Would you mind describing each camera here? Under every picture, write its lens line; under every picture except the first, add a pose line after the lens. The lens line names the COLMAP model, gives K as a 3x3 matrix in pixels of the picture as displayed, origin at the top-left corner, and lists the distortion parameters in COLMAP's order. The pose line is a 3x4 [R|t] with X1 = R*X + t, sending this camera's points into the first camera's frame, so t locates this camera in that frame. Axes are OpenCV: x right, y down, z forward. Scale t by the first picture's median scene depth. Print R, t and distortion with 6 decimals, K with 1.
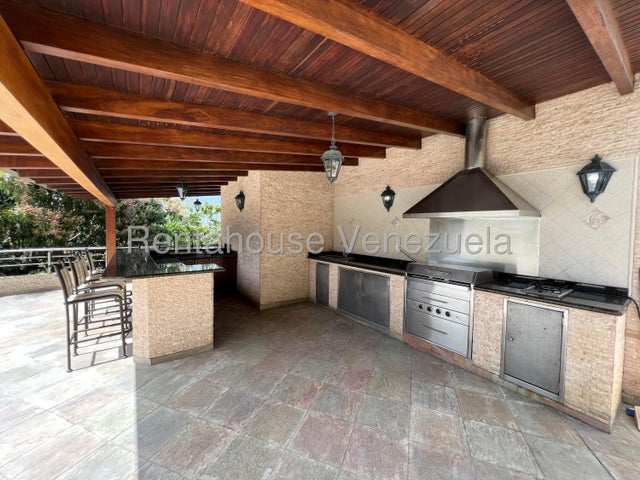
lens RADIAL K [[259.3, 0, 320.0], [0, 259.3, 240.0], [0, 0, 1]] dist [0.002934, -0.000222]
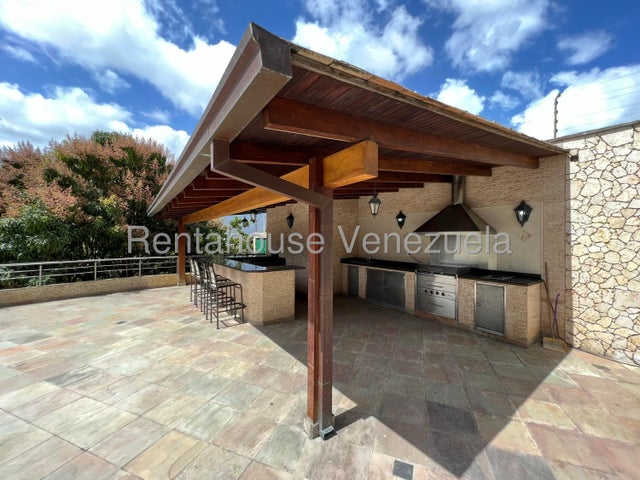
lens RADIAL K [[259.3, 0, 320.0], [0, 259.3, 240.0], [0, 0, 1]] dist [0.002934, -0.000222]
pose [[0.999965, -0.008387, 0.000203, -0.278560], [0.008389, 0.999285, -0.036857, 0.000117], [0.000107, 0.036857, 0.999321, -0.643637]]
